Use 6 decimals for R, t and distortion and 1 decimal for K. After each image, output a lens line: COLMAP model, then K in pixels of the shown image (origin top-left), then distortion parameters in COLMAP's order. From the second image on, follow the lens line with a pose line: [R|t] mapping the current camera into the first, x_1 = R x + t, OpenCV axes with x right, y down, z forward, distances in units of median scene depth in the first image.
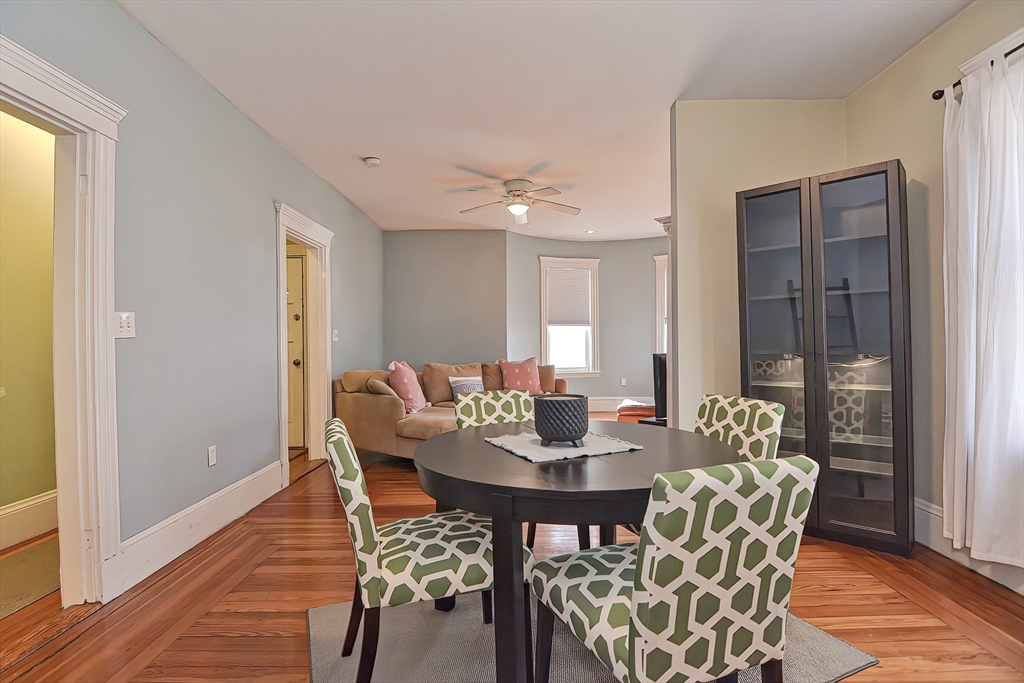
lens RADIAL K [[505.3, 0, 506.3], [0, 505.3, 341.1], [0, 0, 1]] dist [-0.004339, -0.011601]
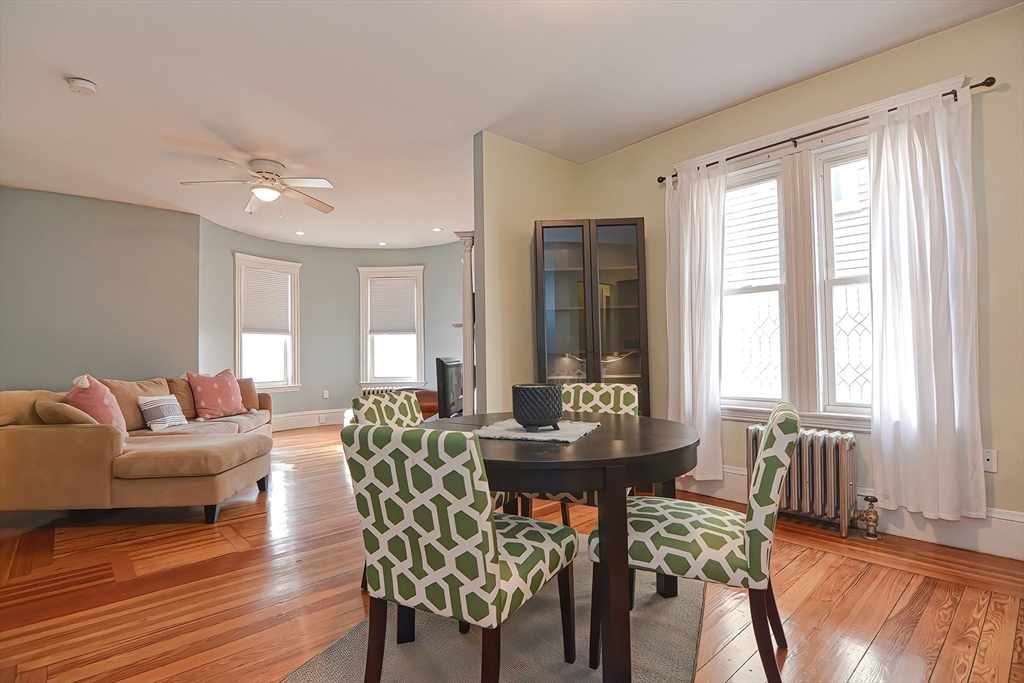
lens RADIAL K [[505.3, 0, 506.3], [0, 505.3, 341.1], [0, 0, 1]] dist [-0.004339, -0.011601]
pose [[0.739632, 0.014747, 0.672850, -0.317267], [0.008220, 0.999487, -0.030941, 0.024483], [-0.672961, 0.028416, 0.739132, 0.124244]]
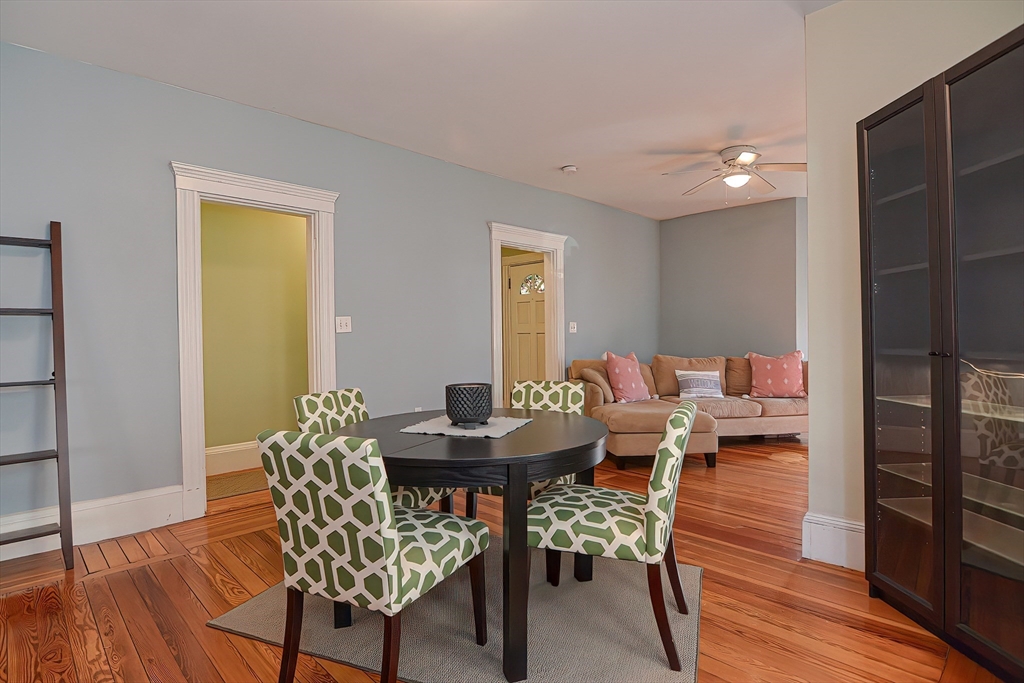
lens RADIAL K [[517.3, 0, 499.7], [0, 517.3, 339.0], [0, 0, 1]] dist [-0.024690, -0.000248]
pose [[0.697064, 0.006468, -0.716980, 0.476896], [0.005482, 0.999882, 0.014350, -0.004589], [0.716988, -0.013933, 0.696946, 0.116022]]
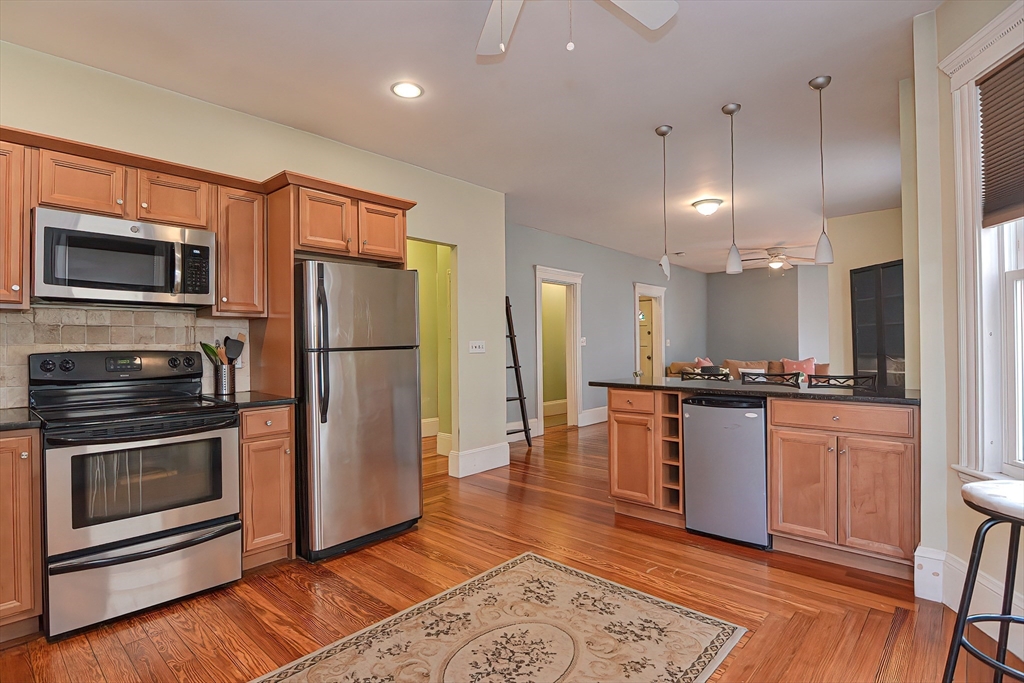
lens RADIAL K [[505.3, 0, 506.3], [0, 505.3, 341.1], [0, 0, 1]] dist [-0.004339, -0.011601]
pose [[0.748148, -0.002506, -0.663527, 0.573472], [-0.000305, 0.999991, -0.004121, -0.012741], [0.663532, 0.003286, 0.748141, -0.996416]]
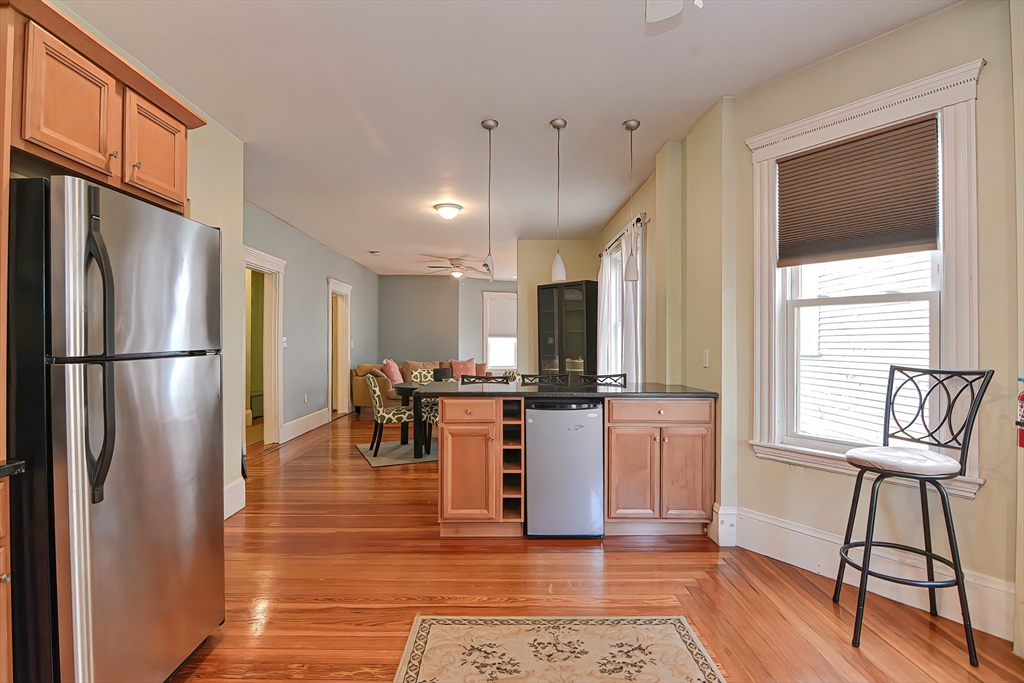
lens RADIAL K [[505.3, 0, 506.3], [0, 505.3, 341.1], [0, 0, 1]] dist [-0.004339, -0.011601]
pose [[0.999695, 0.011569, 0.021806, 0.206459], [-0.011379, 0.999896, -0.008826, -0.015777], [-0.021905, 0.008576, 0.999723, -0.998768]]
